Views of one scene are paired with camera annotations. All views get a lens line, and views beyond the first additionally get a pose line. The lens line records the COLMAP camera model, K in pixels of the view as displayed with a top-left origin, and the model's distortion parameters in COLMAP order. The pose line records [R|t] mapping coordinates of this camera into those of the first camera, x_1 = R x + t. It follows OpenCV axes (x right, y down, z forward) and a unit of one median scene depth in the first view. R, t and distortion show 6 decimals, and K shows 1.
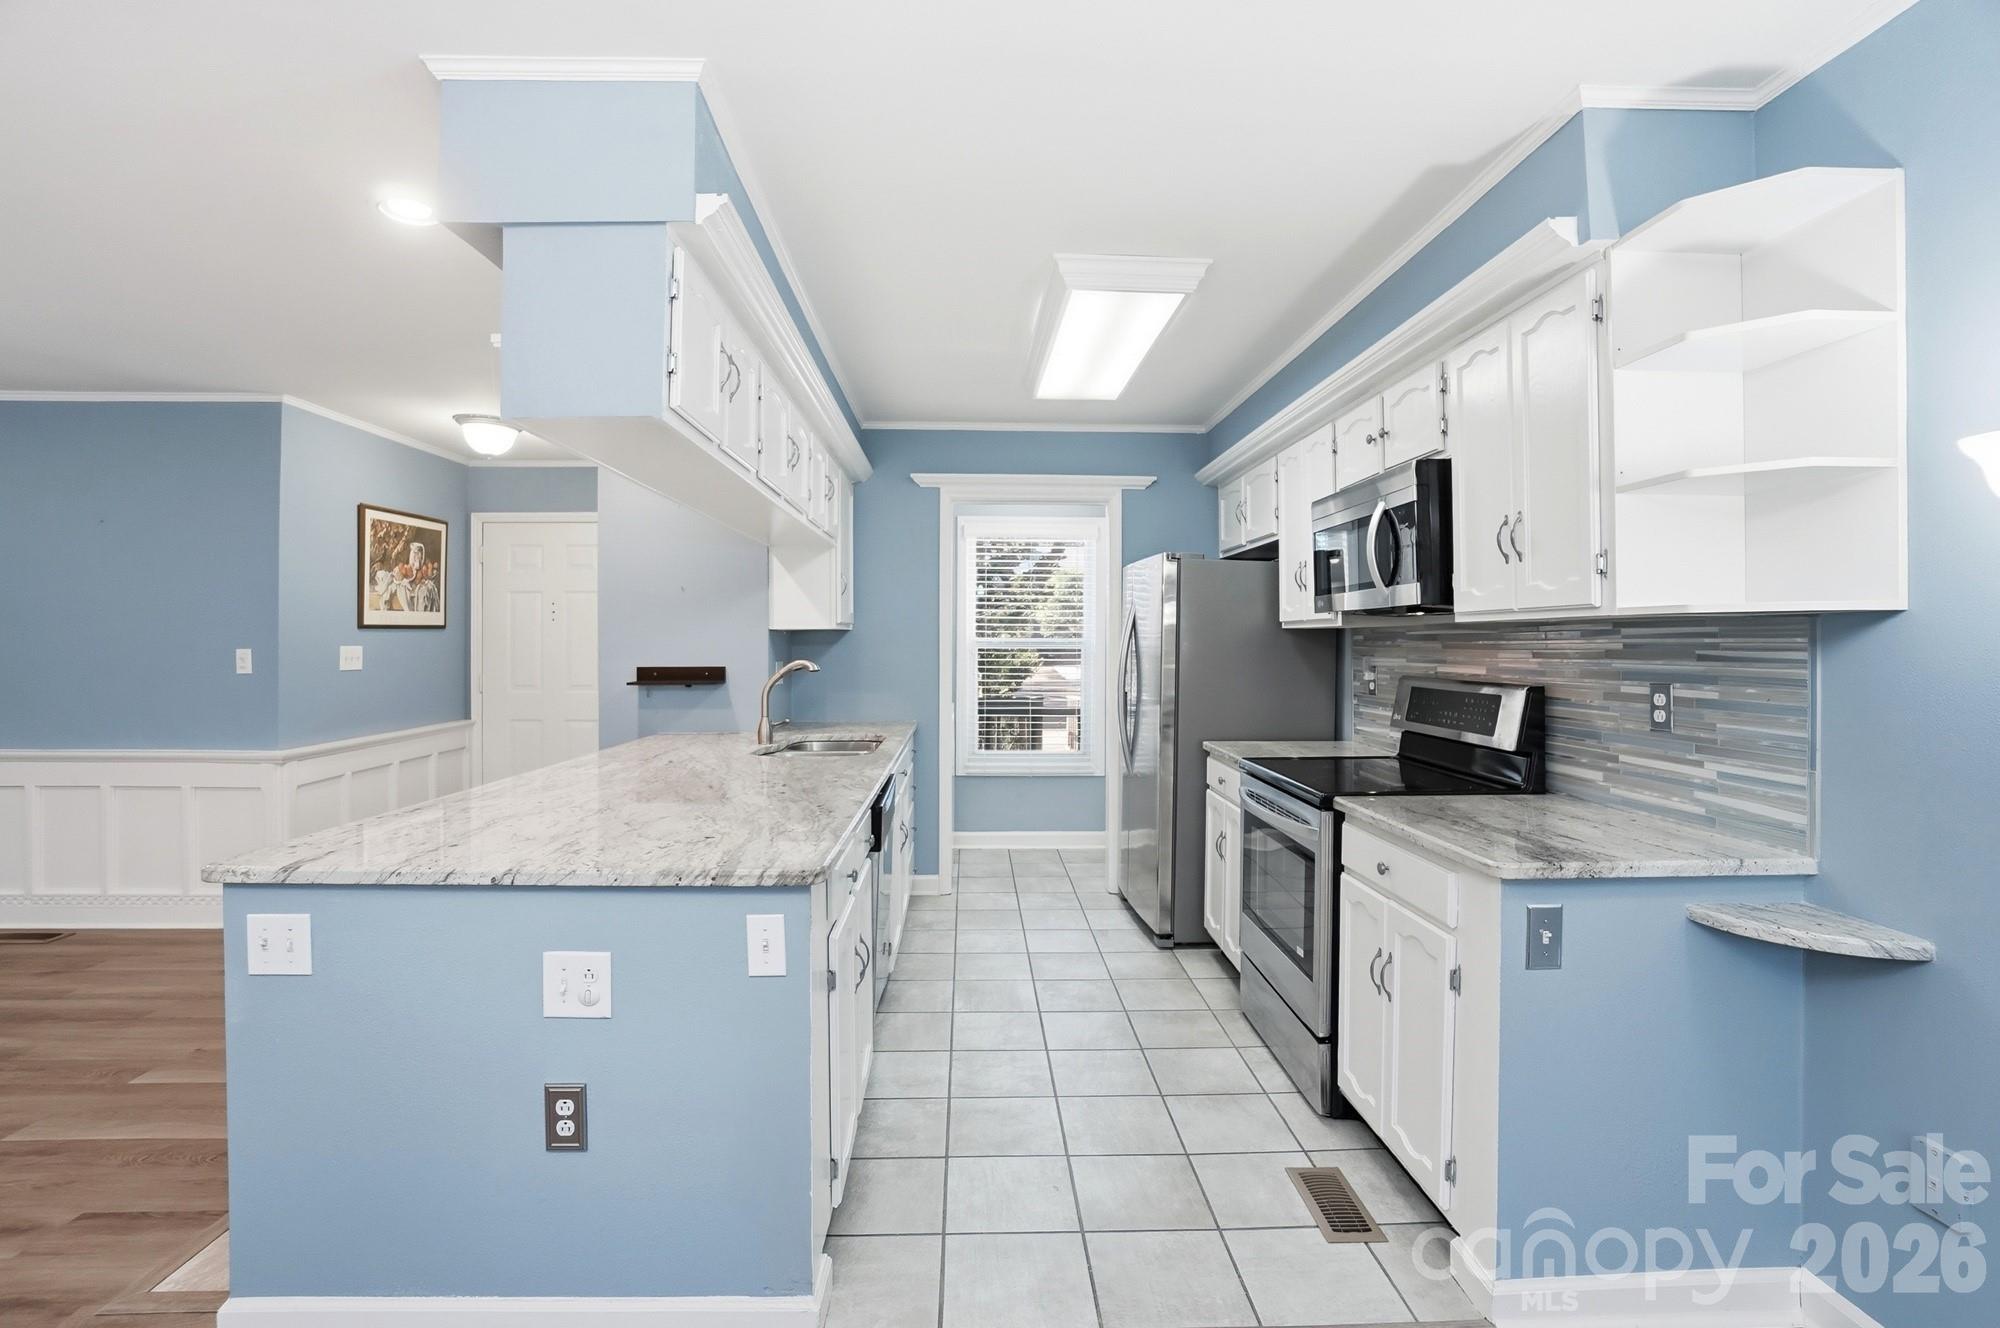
lens RADIAL K [[900.8, 0, 997.4], [0, 900.8, 647.5], [0, 0, 1]] dist [-0.044397, 0.013295]
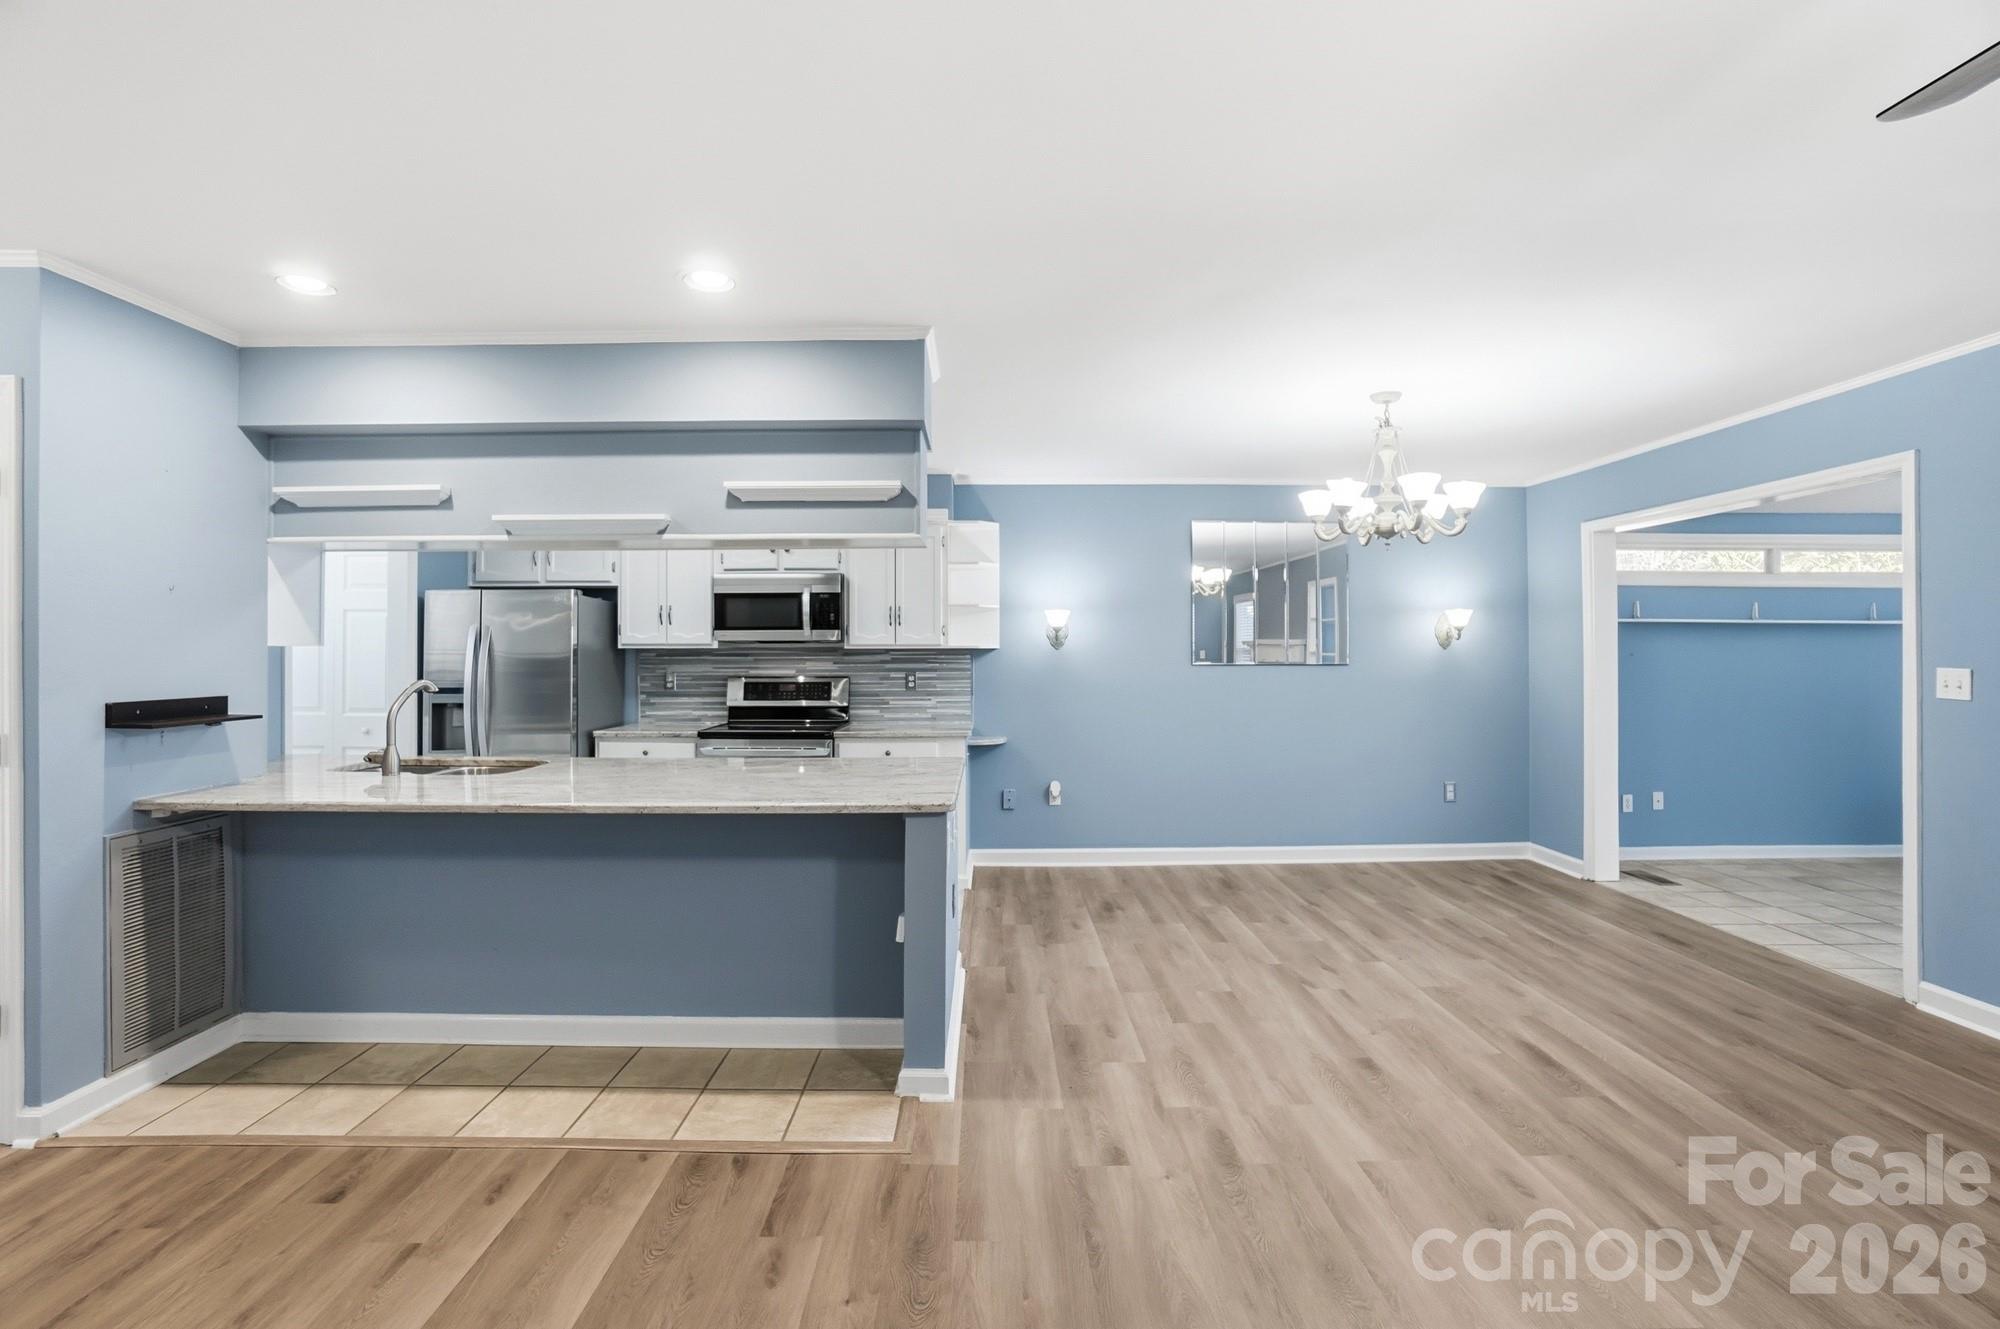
lens RADIAL K [[900.8, 0, 1000.2], [0, 900.8, 644.4], [0, 0, 1]] dist [-0.044397, 0.013295]
pose [[0.019908, 0.006345, 0.999782, -1.899524], [0.006586, 0.999957, -0.006478, -0.023964], [-0.999780, 0.006713, 0.019865, 0.636483]]
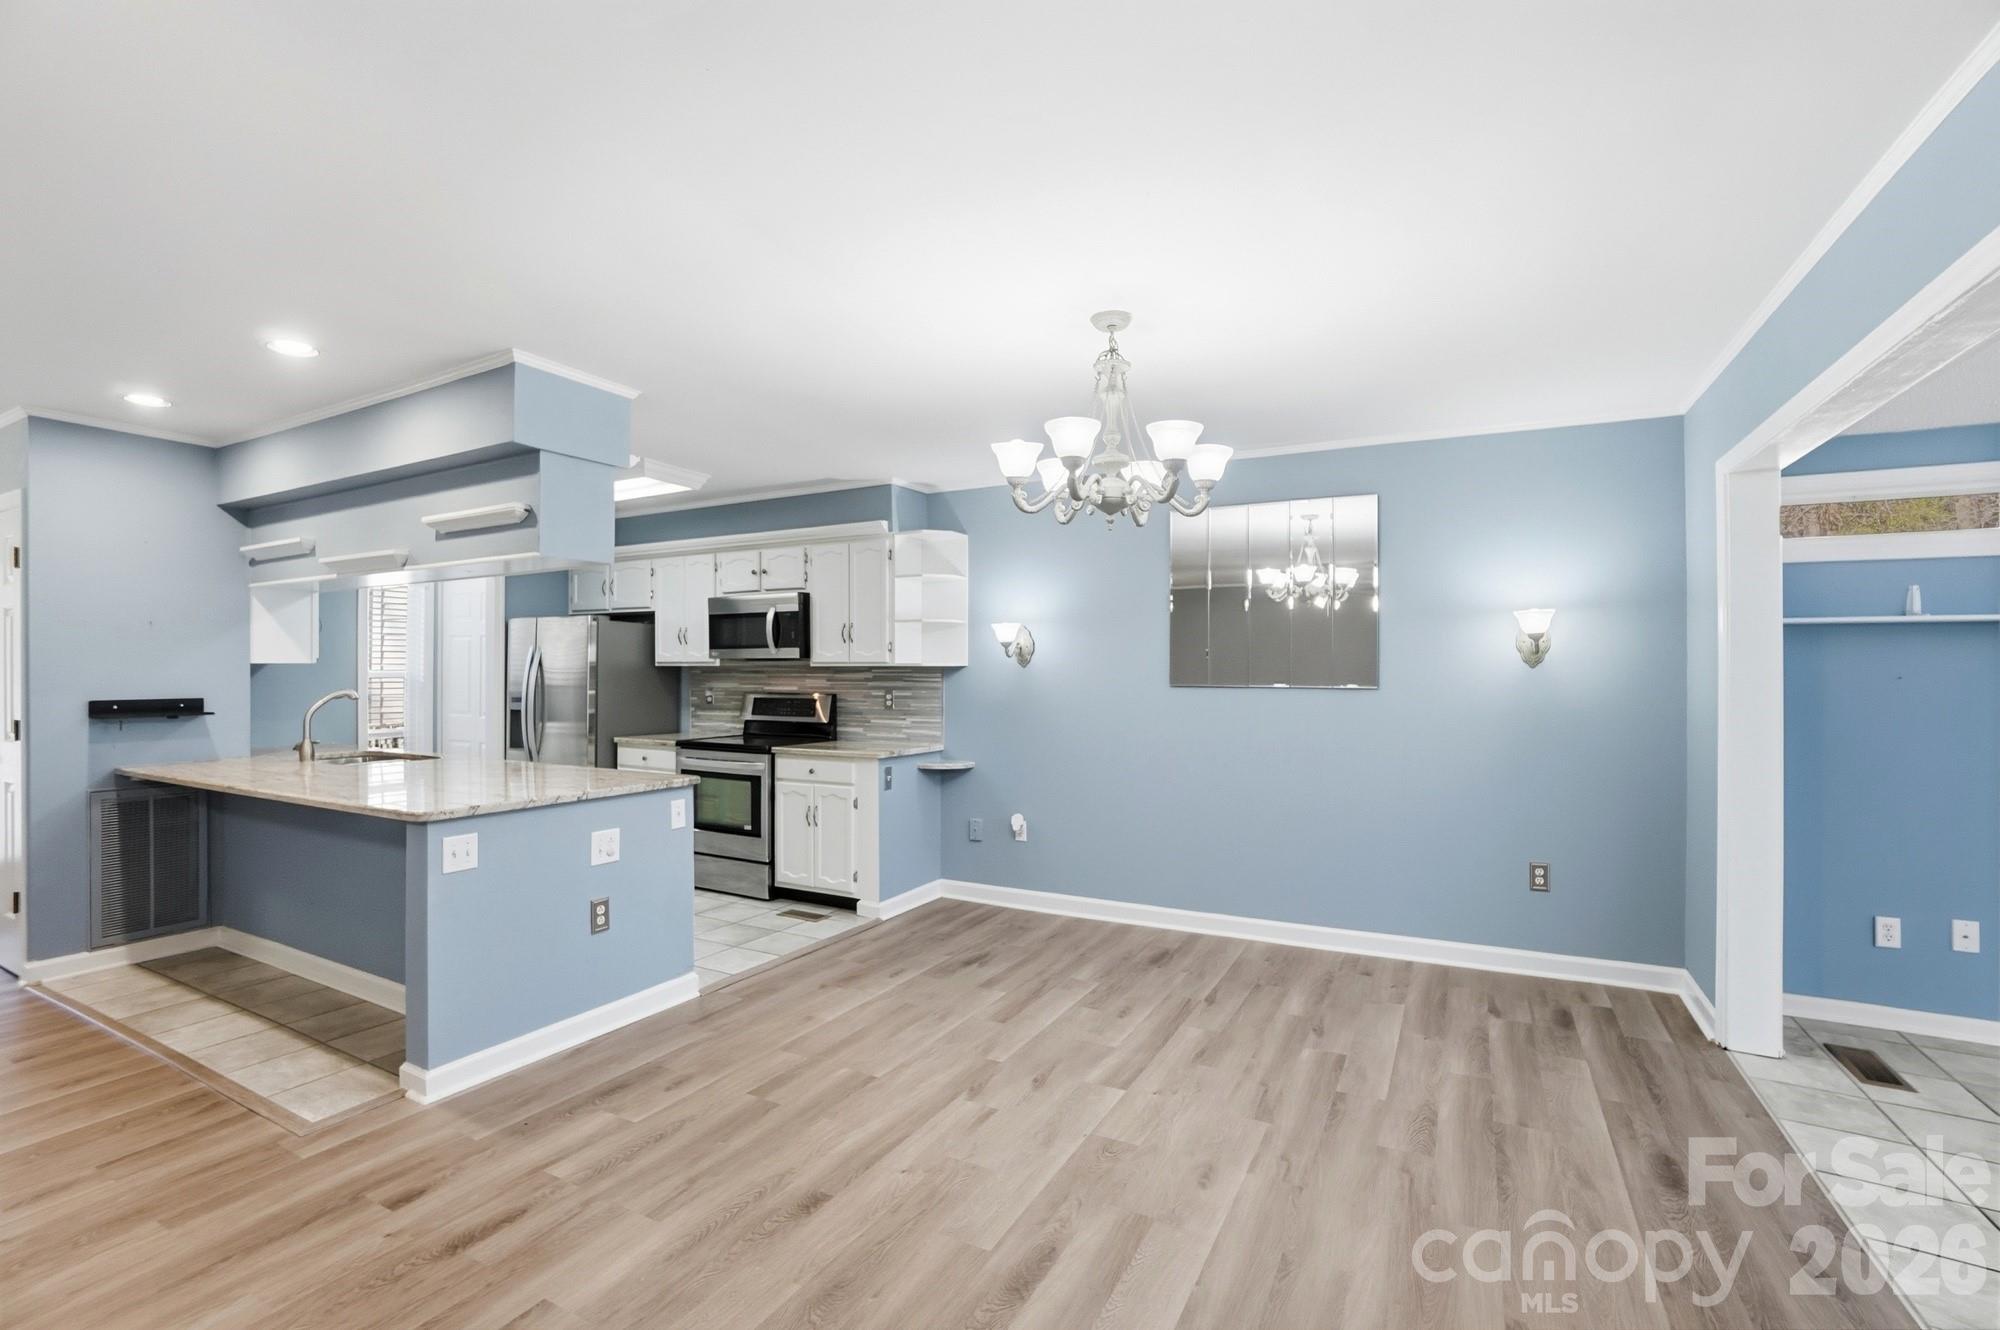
lens RADIAL K [[900.8, 0, 989.9], [0, 900.8, 668.4], [0, 0, 1]] dist [-0.044397, 0.013295]
pose [[0.509516, 0.002237, 0.860458, -1.333079], [0.003041, 0.999986, -0.004400, -0.012352], [-0.860456, 0.004859, 0.509502, -0.595483]]
